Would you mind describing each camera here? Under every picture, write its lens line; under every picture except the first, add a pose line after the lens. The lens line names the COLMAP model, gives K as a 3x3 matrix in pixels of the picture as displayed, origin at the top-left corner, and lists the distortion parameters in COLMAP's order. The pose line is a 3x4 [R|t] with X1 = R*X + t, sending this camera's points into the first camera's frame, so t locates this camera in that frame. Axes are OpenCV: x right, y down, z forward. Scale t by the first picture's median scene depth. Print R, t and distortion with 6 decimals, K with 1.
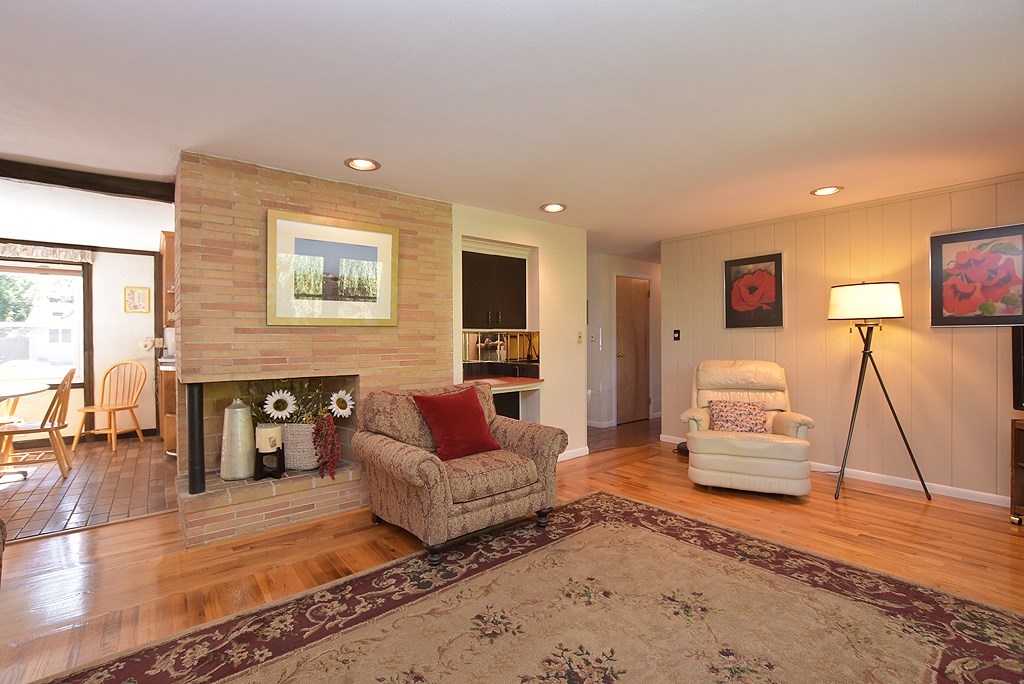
lens RADIAL K [[448.5, 0, 510.1], [0, 448.5, 341.3], [0, 0, 1]] dist [-0.027755, 0.000610]
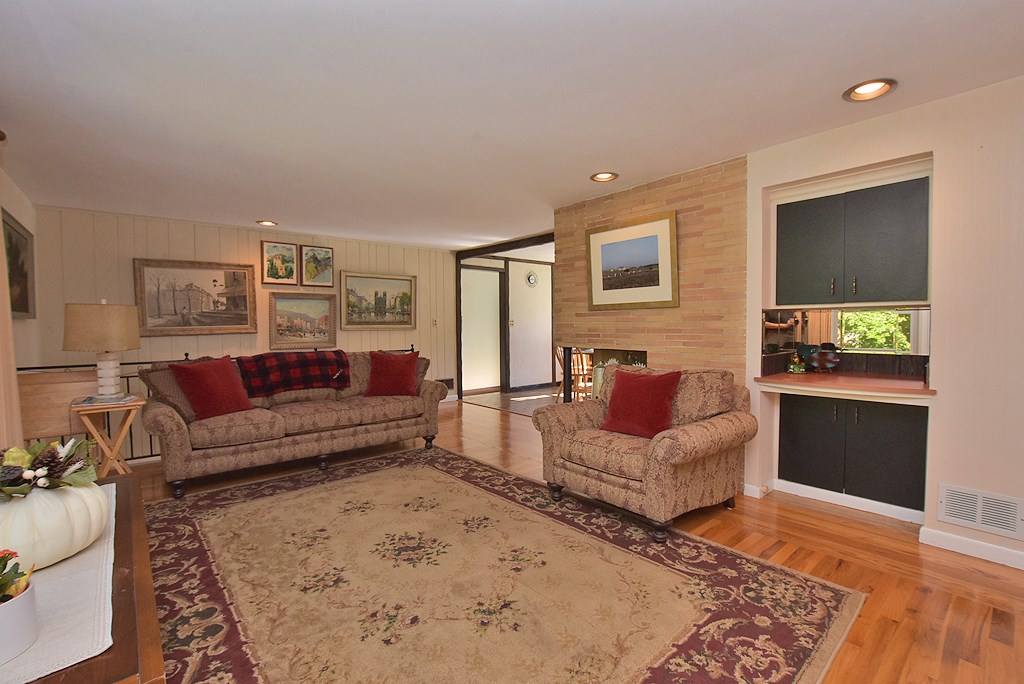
lens RADIAL K [[448.5, 0, 510.5], [0, 448.5, 338.3], [0, 0, 1]] dist [-0.027755, 0.000610]
pose [[0.027656, 0.033771, -0.999047, 0.897250], [0.000417, 0.999429, 0.033795, 0.003832], [0.999617, -0.001351, 0.027626, 0.705258]]
